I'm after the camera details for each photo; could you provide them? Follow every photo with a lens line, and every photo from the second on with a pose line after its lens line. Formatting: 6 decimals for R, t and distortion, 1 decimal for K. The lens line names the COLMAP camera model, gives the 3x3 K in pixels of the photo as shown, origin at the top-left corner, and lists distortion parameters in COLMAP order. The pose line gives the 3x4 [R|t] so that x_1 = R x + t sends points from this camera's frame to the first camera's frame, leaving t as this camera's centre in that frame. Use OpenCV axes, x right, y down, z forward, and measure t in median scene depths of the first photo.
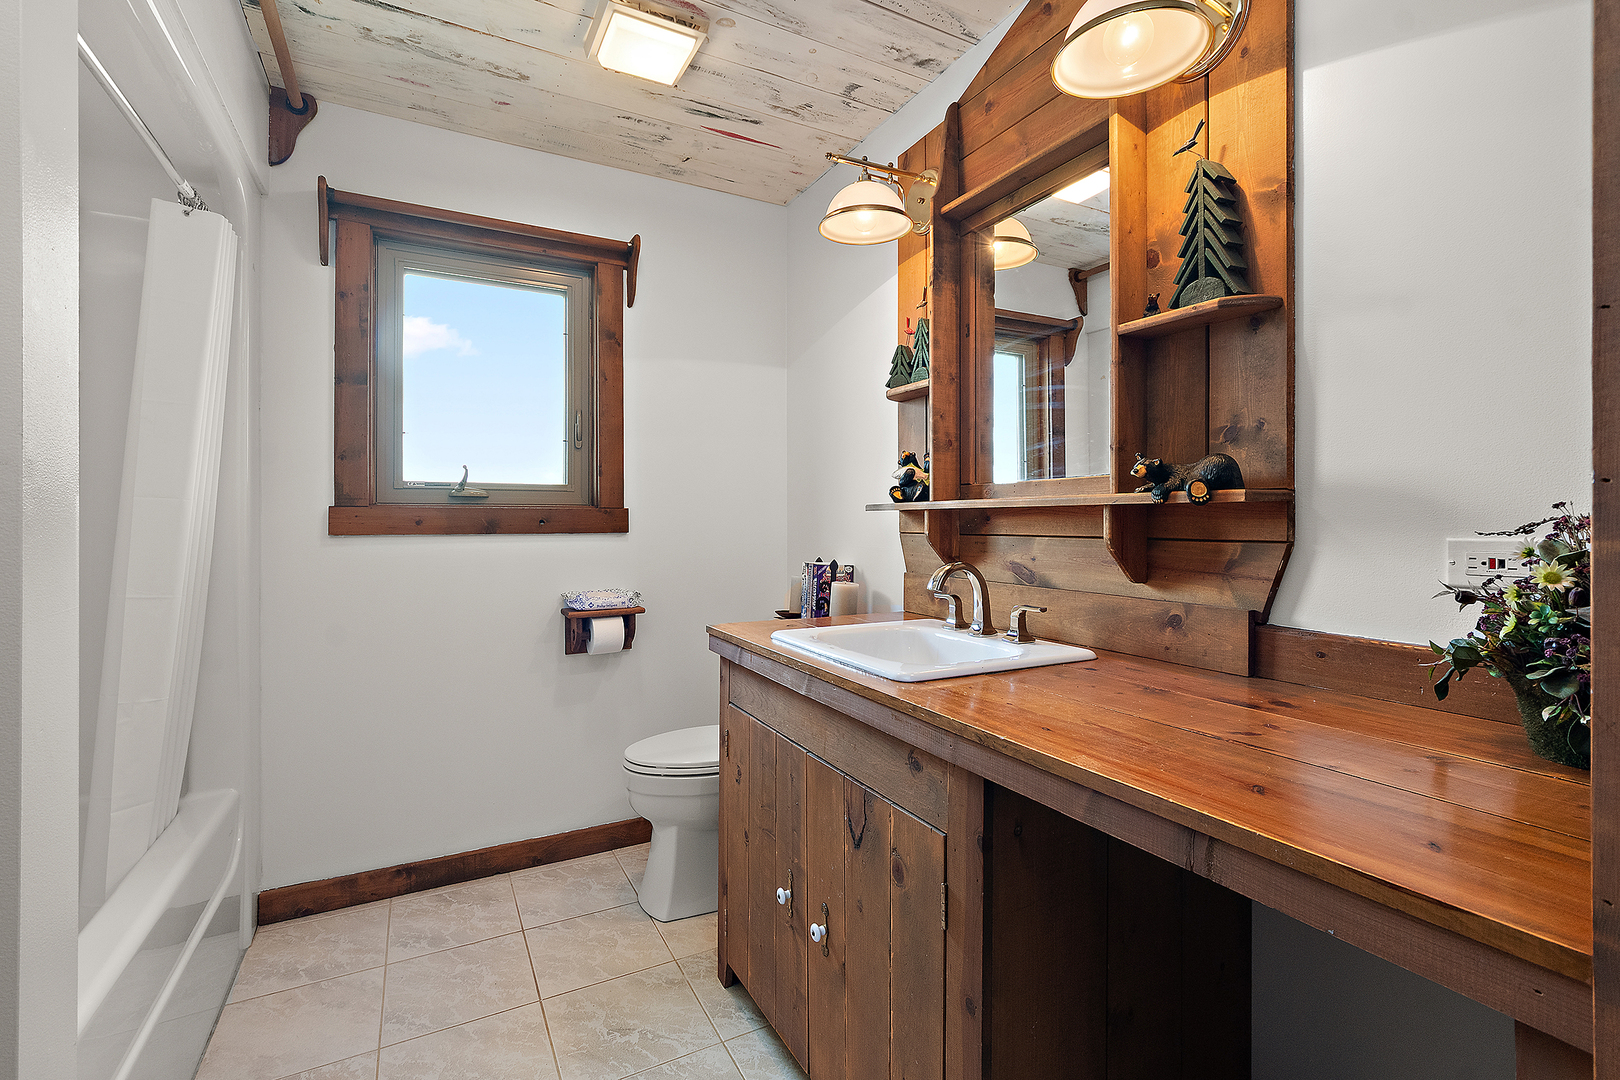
lens RADIAL K [[702.6, 0, 813.8], [0, 702.6, 525.7], [0, 0, 1]] dist [-0.008536, -0.000051]
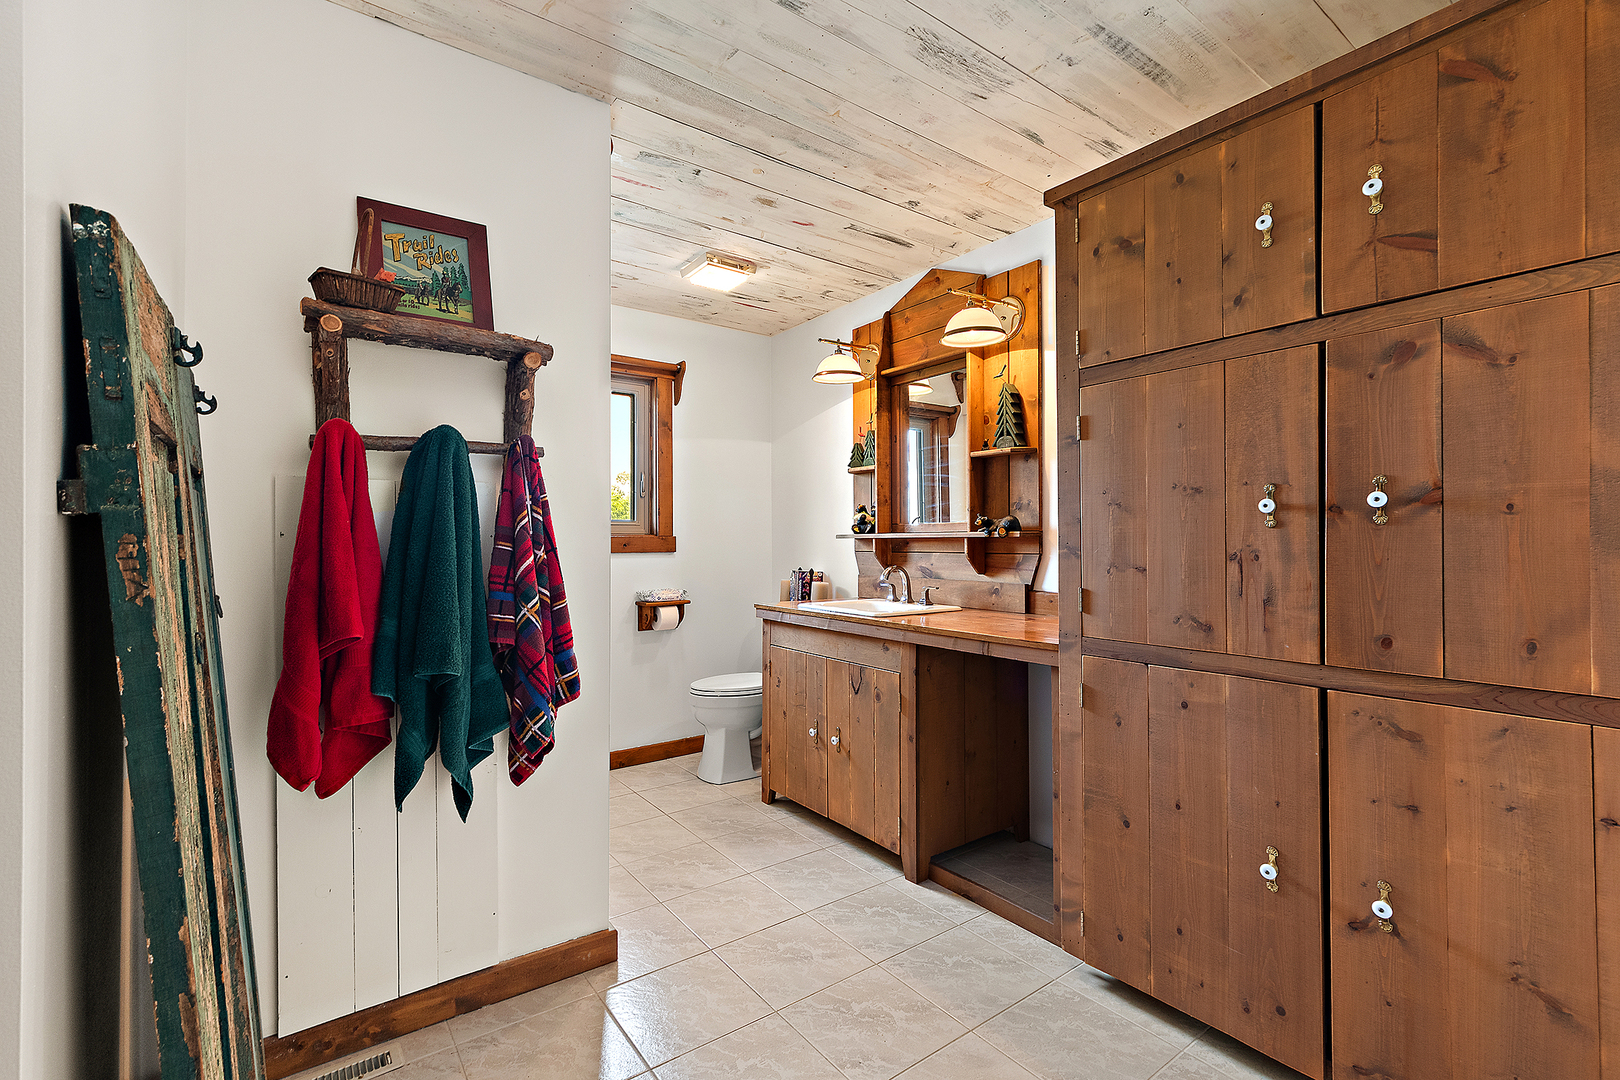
lens RADIAL K [[712.6, 0, 810.0], [0, 712.6, 540.0], [0, 0, 1]] dist [0.001717, 0.005264]
pose [[0.989442, -0.002102, 0.144915, -0.267409], [0.003388, 0.999957, -0.008630, -0.002985], [-0.144891, 0.009030, 0.989406, -0.788622]]
